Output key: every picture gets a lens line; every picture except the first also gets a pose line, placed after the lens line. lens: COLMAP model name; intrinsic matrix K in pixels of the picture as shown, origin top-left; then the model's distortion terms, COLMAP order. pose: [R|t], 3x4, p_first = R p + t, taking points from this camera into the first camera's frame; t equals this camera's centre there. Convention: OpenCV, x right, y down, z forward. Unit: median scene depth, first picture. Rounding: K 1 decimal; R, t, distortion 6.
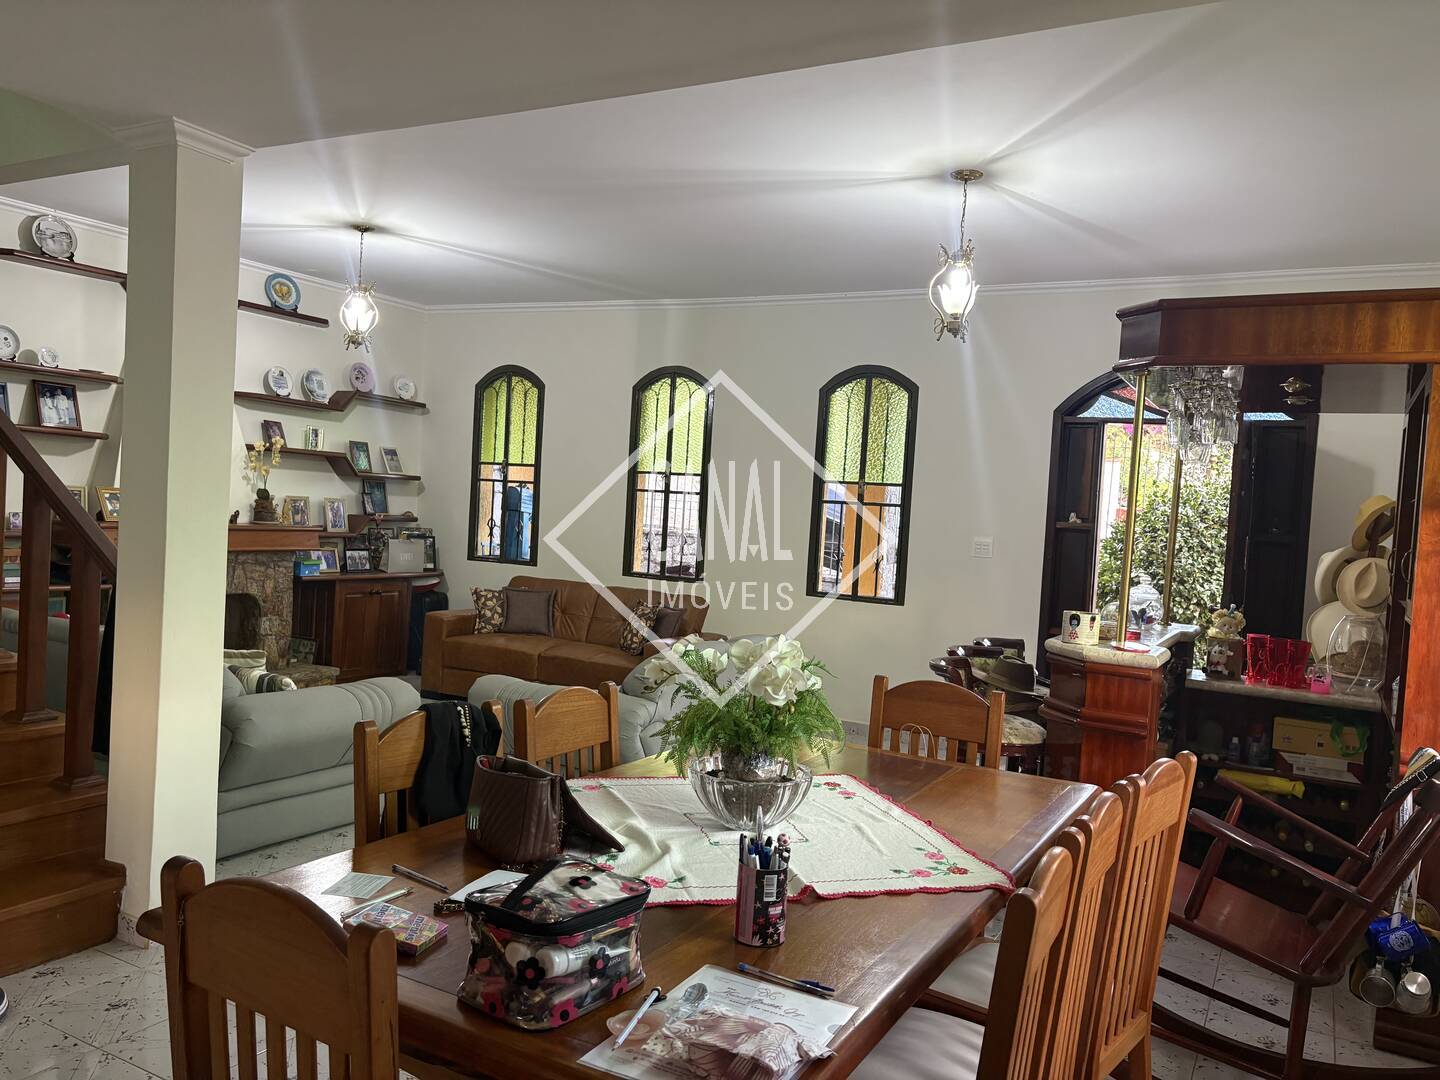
lens RADIAL K [[1089.0, 0, 720.7], [0, 1089.0, 539.6], [0, 0, 1]] dist [0.047091, -0.047859]
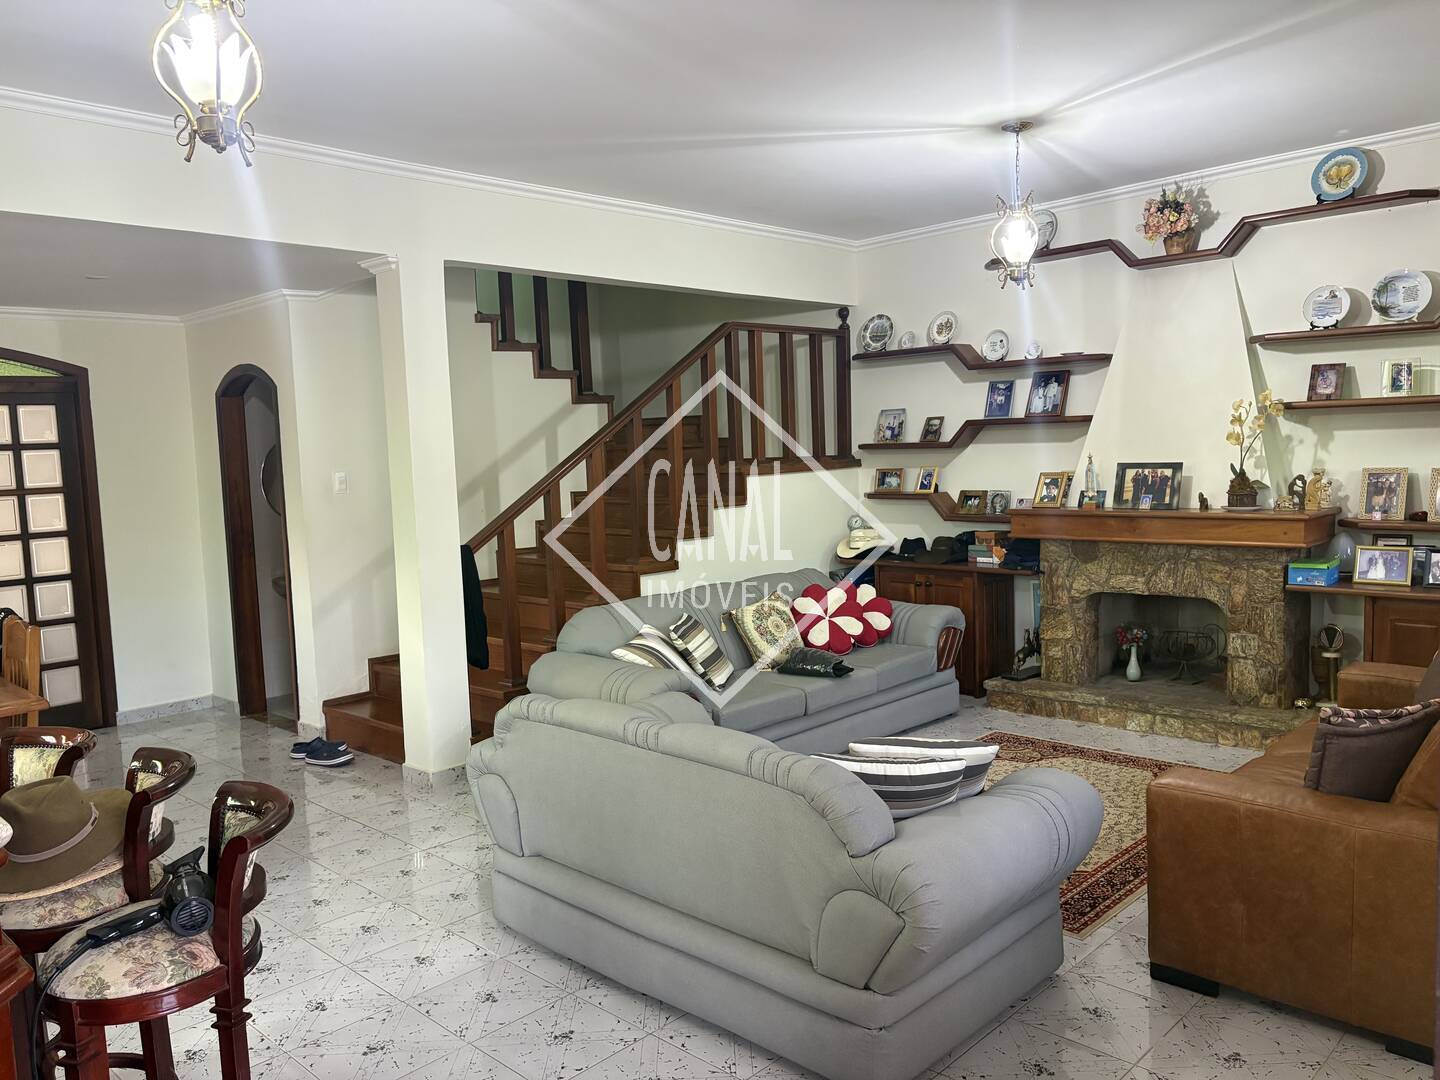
lens RADIAL K [[1089.0, 0, 720.3], [0, 1089.0, 548.6], [0, 0, 1]] dist [0.047091, -0.047859]
pose [[-0.252903, 0.035205, -0.966851, 0.403340], [-0.014667, 0.999083, 0.040216, -0.012689], [0.967381, 0.024351, -0.252155, 0.845495]]
